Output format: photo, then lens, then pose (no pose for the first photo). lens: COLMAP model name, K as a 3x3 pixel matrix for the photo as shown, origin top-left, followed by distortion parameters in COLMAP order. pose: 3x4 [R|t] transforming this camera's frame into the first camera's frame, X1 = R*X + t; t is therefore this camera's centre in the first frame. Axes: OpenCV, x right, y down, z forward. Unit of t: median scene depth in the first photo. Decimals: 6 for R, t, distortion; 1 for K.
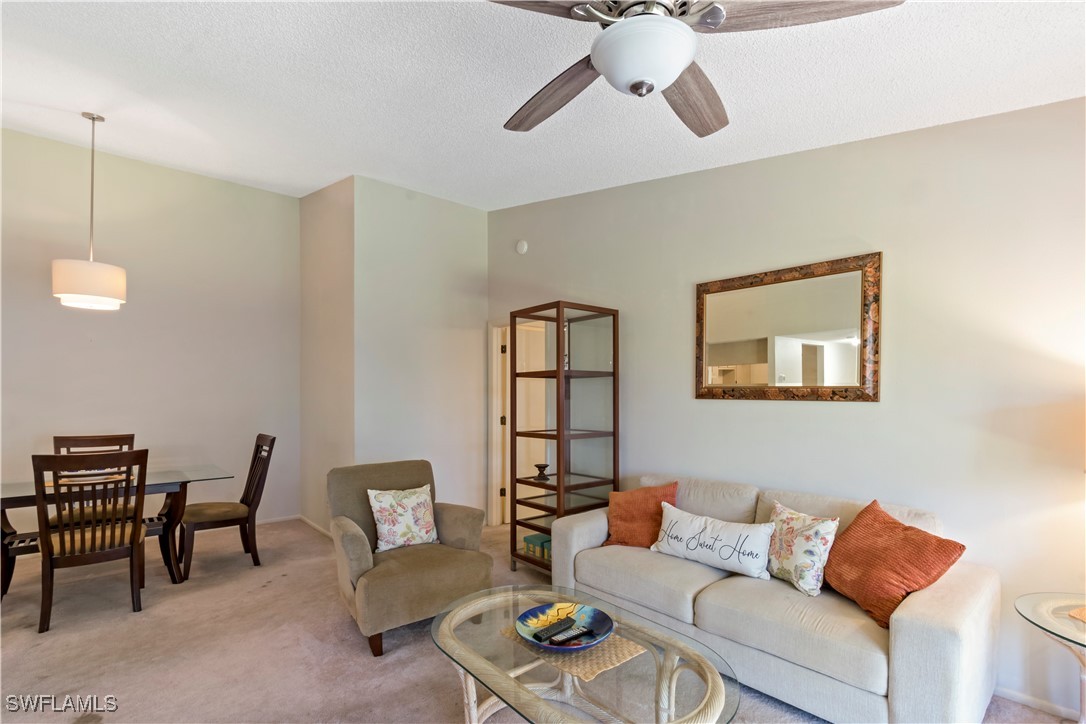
lens RADIAL K [[503.0, 0, 543.3], [0, 503.0, 393.6], [0, 0, 1]] dist [0.003272, -0.000051]
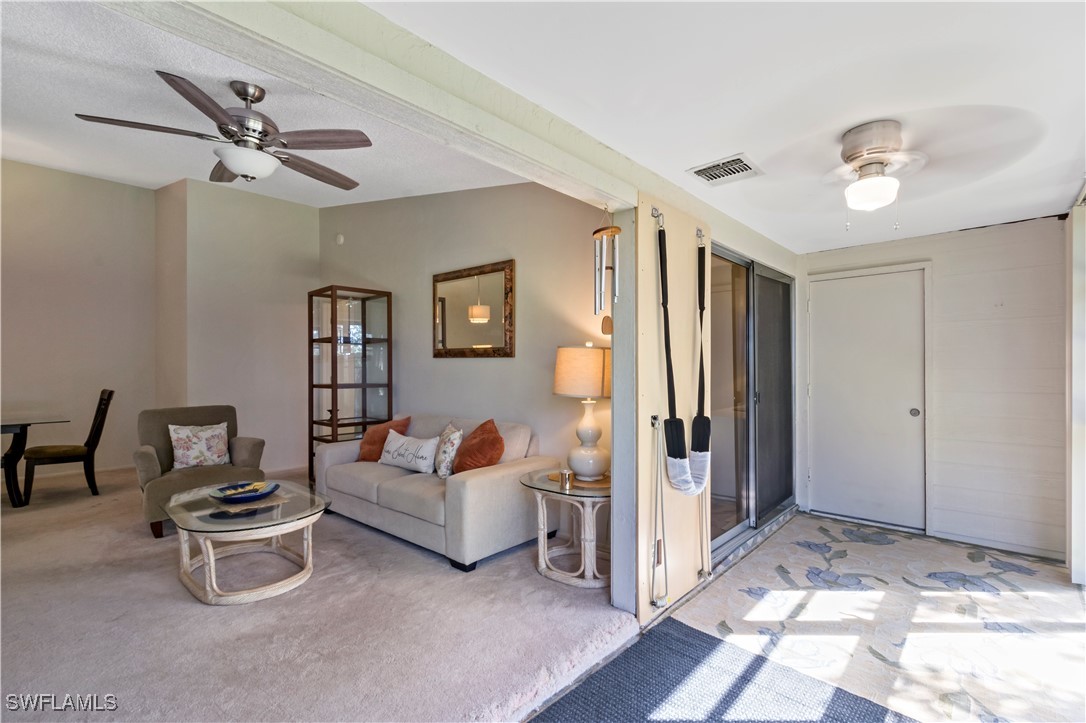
lens RADIAL K [[494.0, 0, 555.2], [0, 494.0, 368.1], [0, 0, 1]] dist [-0.000436, -0.000329]
pose [[0.992769, -0.001568, 0.120030, 0.504921], [0.001105, 0.999992, 0.003926, 0.035808], [-0.120035, -0.003765, 0.992763, -0.416166]]
